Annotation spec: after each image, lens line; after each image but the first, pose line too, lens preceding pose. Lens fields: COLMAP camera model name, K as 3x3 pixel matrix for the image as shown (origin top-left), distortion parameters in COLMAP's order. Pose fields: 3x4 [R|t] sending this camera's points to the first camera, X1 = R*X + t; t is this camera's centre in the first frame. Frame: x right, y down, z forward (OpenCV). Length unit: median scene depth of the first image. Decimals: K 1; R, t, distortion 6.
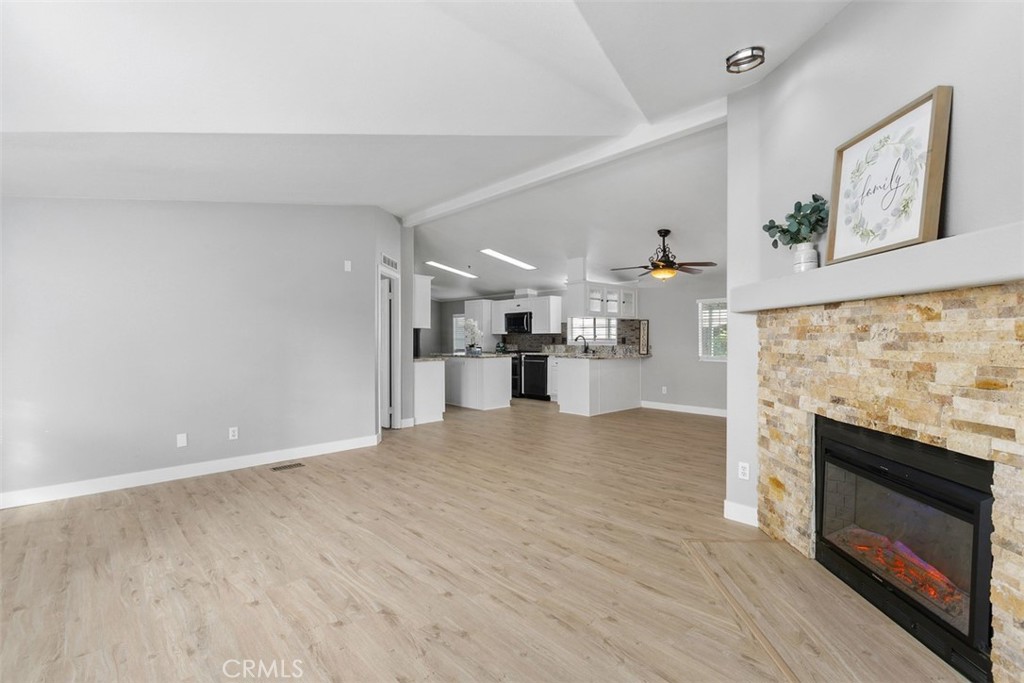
lens RADIAL K [[463.4, 0, 512.0], [0, 463.4, 341.5], [0, 0, 1]] dist [0.001168, -0.000203]
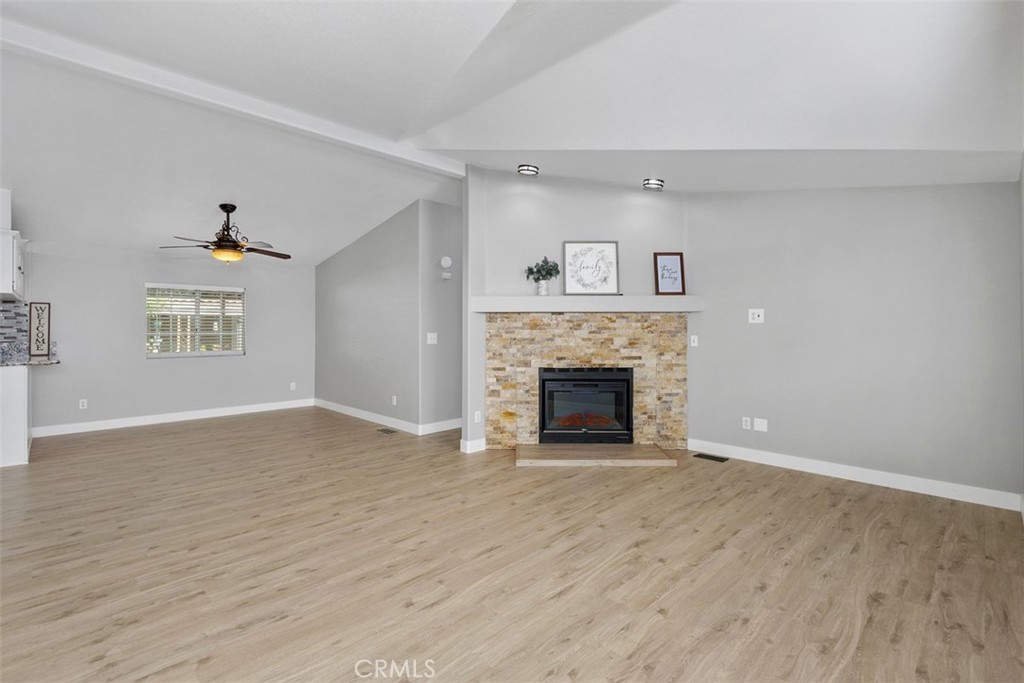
lens RADIAL K [[472.9, 0, 512.6], [0, 472.9, 327.0], [0, 0, 1]] dist [-0.000507, 0.000061]
pose [[-0.030825, 0.006734, 0.999502, -1.453085], [0.010691, 0.999922, -0.006407, -0.005148], [-0.999468, 0.010489, -0.030894, 1.283380]]
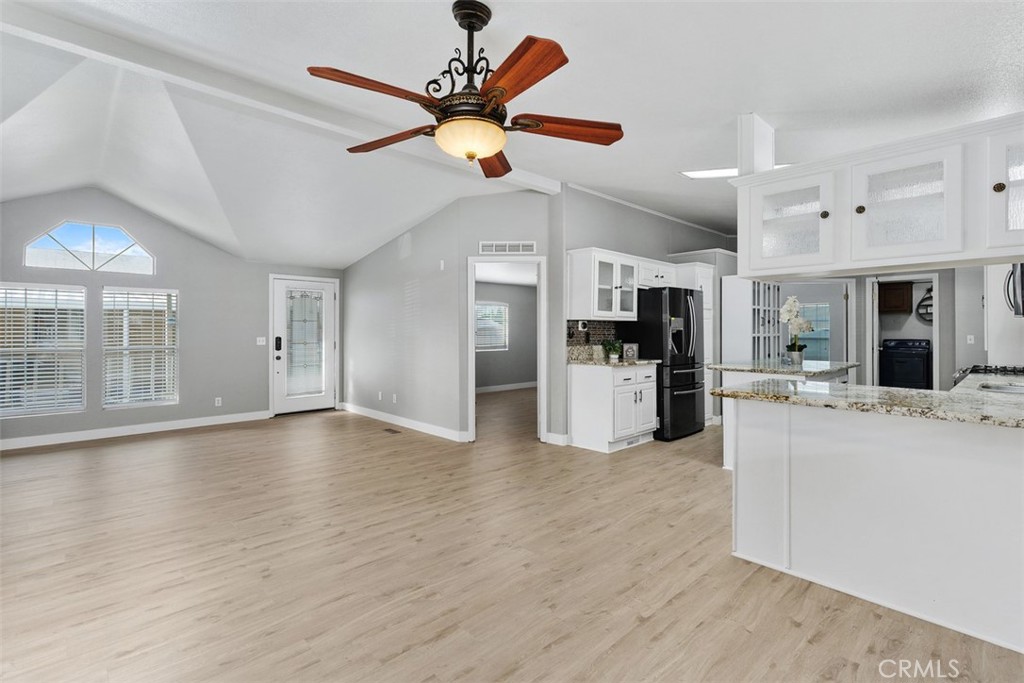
lens RADIAL K [[472.9, 0, 512.6], [0, 472.9, 327.0], [0, 0, 1]] dist [-0.000507, 0.000061]
pose [[0.010760, -0.007466, -0.999914, 1.698477], [-0.007486, 0.999944, -0.007546, -0.029719], [0.999914, 0.007567, 0.010703, 2.639344]]
